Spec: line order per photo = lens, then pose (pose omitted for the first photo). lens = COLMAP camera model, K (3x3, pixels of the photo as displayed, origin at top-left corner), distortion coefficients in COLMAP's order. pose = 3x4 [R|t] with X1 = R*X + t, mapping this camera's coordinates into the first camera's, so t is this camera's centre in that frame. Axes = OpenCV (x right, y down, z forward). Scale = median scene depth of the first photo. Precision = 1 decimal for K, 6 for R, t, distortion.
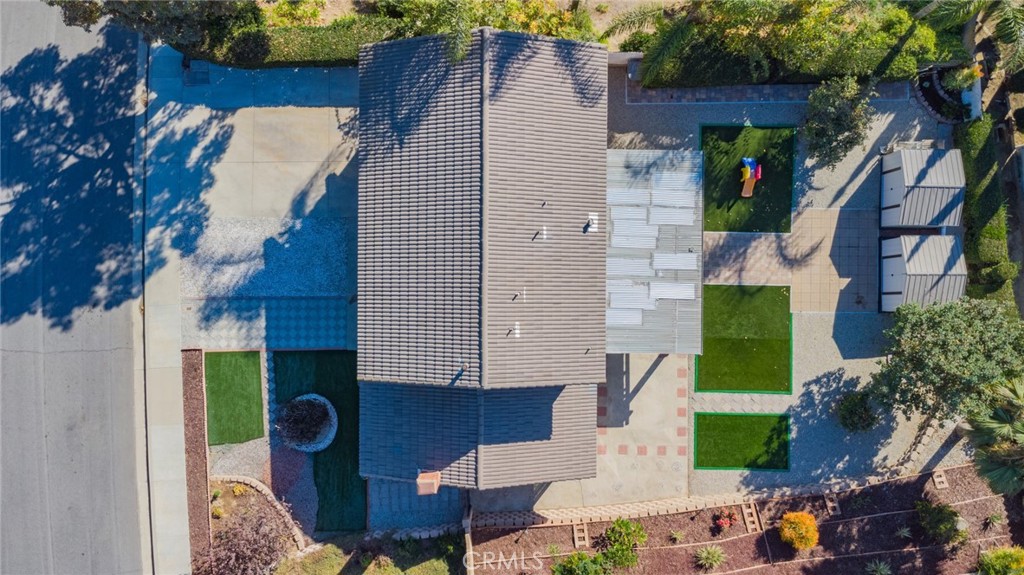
lens RADIAL K [[724.0, 0, 512.0], [0, 724.0, 287.5], [0, 0, 1]] dist [0.001174, 0.002017]
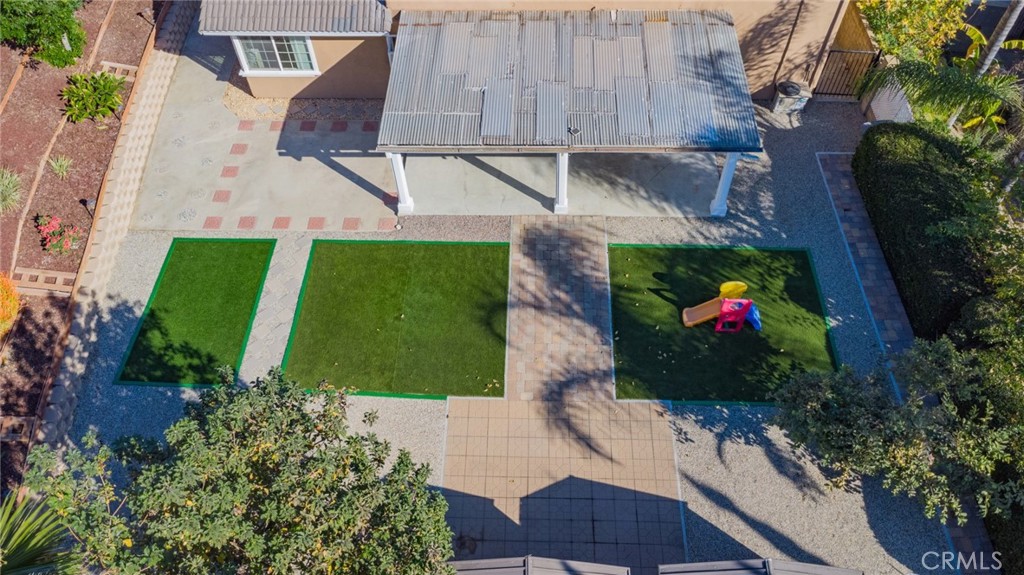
lens RADIAL K [[751.5, 0, 512.0], [0, 751.5, 287.5], [0, 0, 1]] dist [0.004484, -0.004695]
pose [[-0.013736, 0.812644, -0.582599, 0.612530], [-0.999769, -0.001528, 0.021440, -0.017598], [0.016533, 0.582759, 0.812477, 0.562911]]
